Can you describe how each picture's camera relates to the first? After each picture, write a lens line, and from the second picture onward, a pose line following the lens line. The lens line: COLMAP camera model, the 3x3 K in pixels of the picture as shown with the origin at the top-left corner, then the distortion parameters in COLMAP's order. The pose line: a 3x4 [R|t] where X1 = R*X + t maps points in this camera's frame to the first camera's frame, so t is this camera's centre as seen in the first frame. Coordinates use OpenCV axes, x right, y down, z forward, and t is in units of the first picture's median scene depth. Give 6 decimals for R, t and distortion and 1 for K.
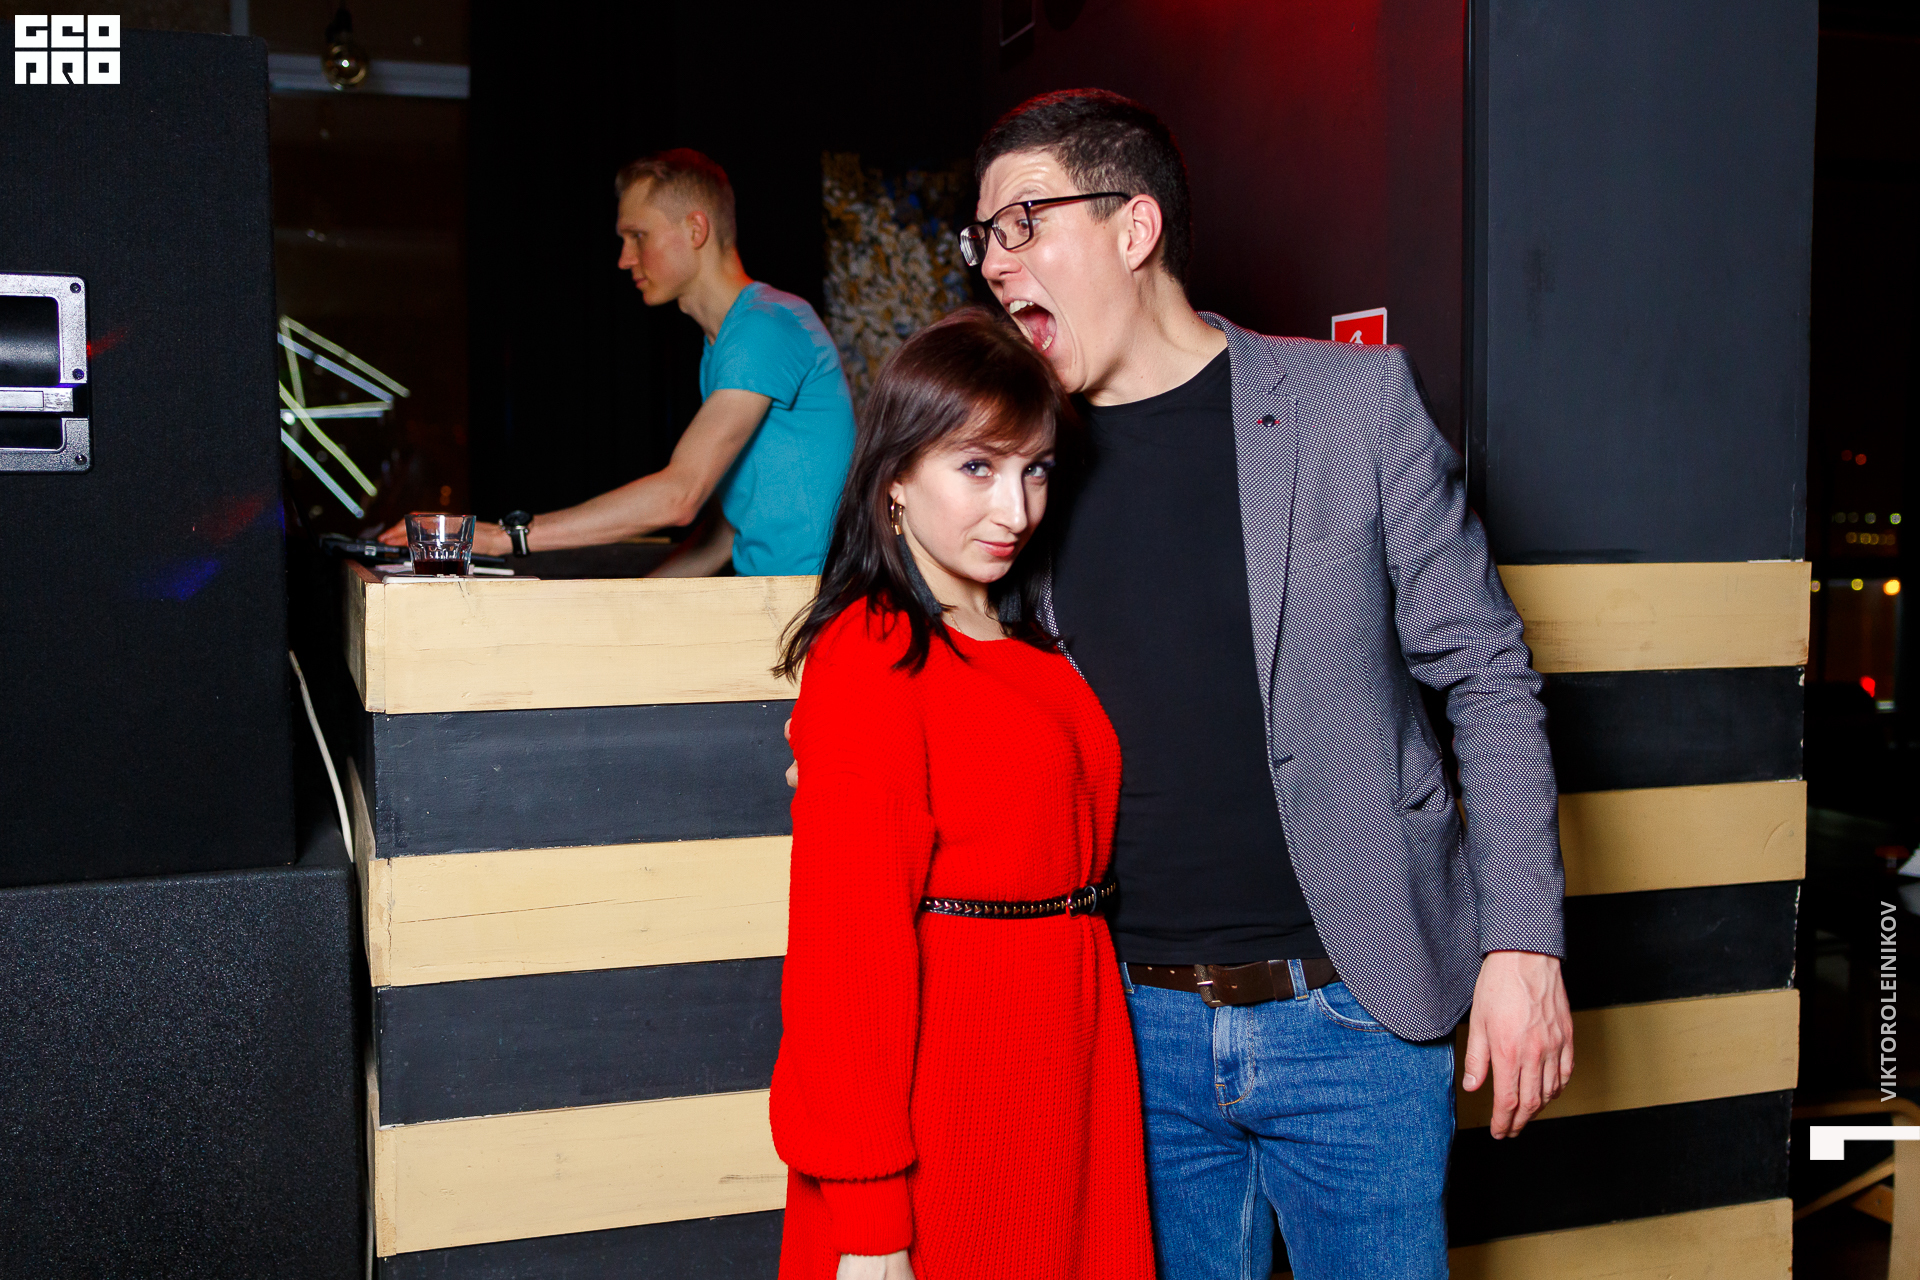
lens RADIAL K [[2134.6, 0, 962.1], [0, 2134.6, 632.6], [0, 0, 1]] dist [-0.012545, 0.007129]
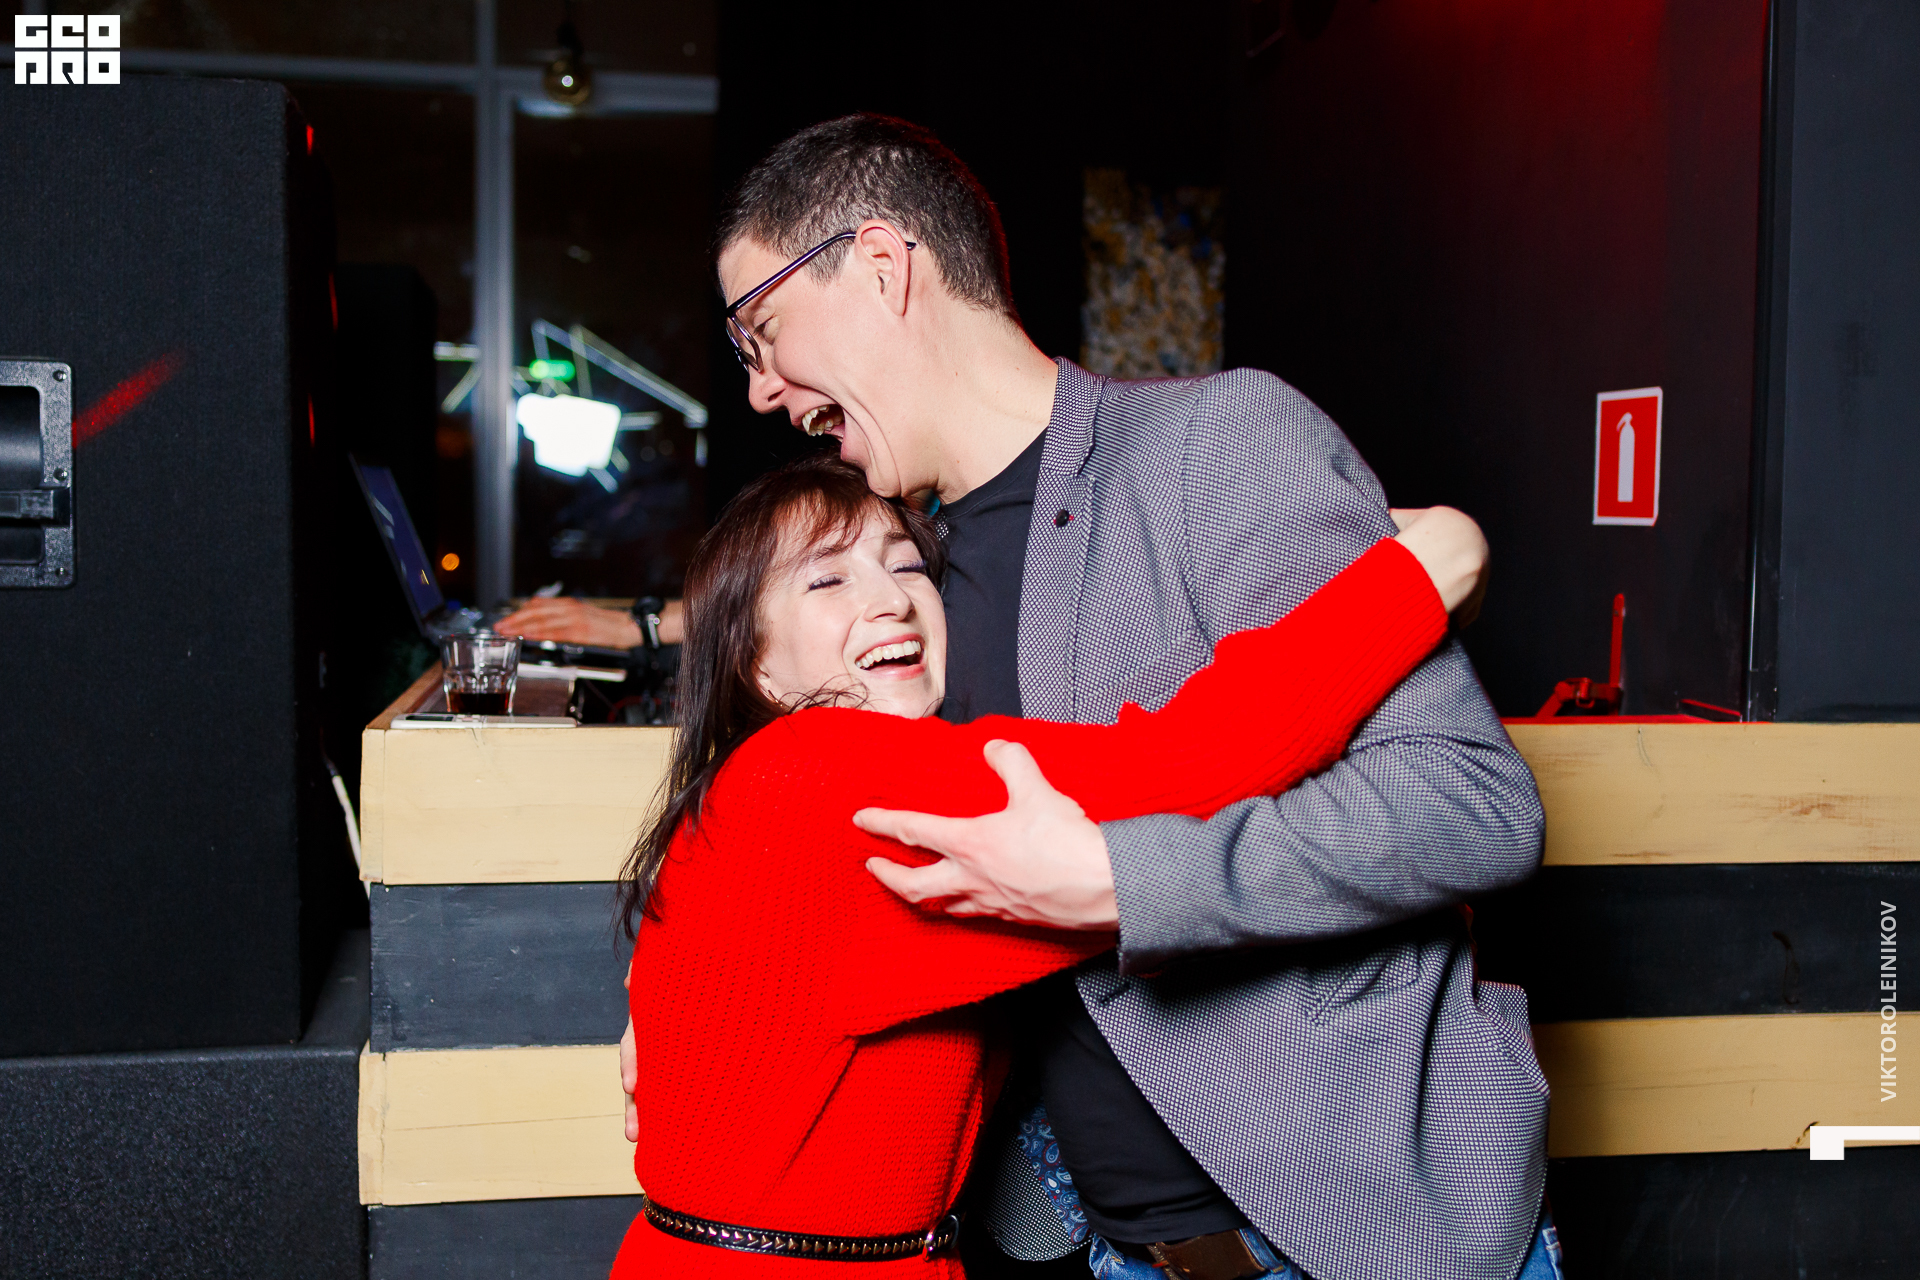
lens RADIAL K [[2134.6, 0, 962.1], [0, 2134.6, 632.6], [0, 0, 1]] dist [-0.012545, 0.007129]
pose [[0.986321, 0.028332, -0.162383, 0.080528], [-0.027490, 0.999594, 0.007429, -0.065964], [0.162527, -0.002864, 0.986700, 0.182216]]
